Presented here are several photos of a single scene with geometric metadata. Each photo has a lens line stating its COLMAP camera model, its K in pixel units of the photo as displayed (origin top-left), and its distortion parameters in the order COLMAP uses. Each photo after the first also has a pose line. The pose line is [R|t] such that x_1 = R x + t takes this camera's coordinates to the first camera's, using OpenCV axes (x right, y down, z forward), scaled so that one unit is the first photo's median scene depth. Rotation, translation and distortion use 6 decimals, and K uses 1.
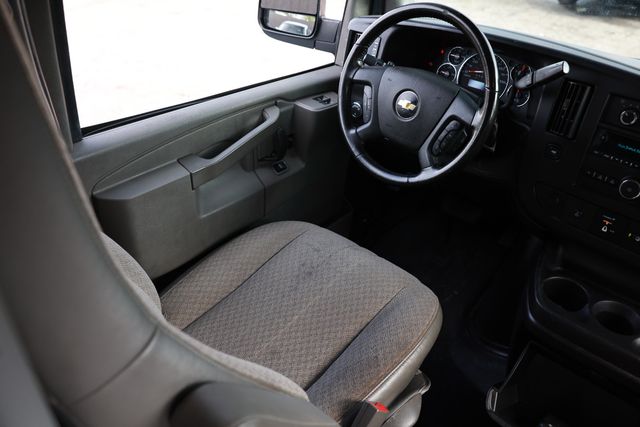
lens RADIAL K [[508.0, 0, 318.9], [0, 508.0, 212.6], [0, 0, 1]] dist [-0.115579, 0.107322]
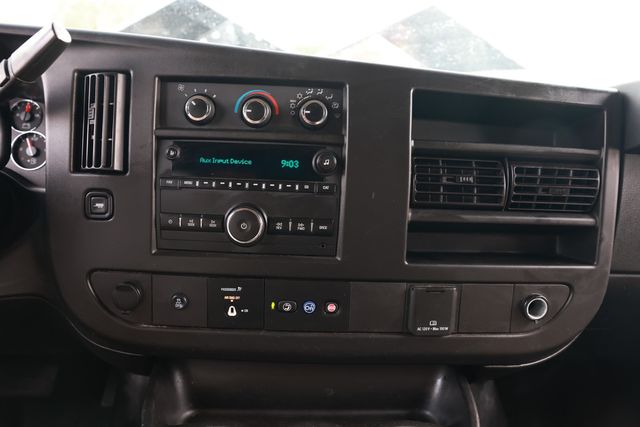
lens RADIAL K [[508.0, 0, 320.5], [0, 508.0, 209.8], [0, 0, 1]] dist [-0.115579, 0.107322]
pose [[0.699889, -0.176618, 0.692071, 0.265110], [0.377837, 0.913821, -0.148896, 0.047801], [-0.606131, 0.365700, 0.706306, 0.478123]]
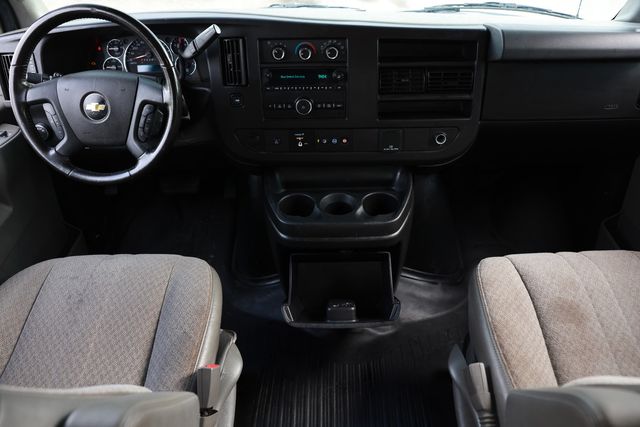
lens RADIAL K [[508.0, 0, 320.9], [0, 508.0, 213.7], [0, 0, 1]] dist [-0.115579, 0.107322]
pose [[0.745606, -0.430948, 0.508287, -0.091539], [0.414634, 0.897135, 0.152404, 0.016379], [-0.521680, 0.097119, 0.847595, -0.071049]]
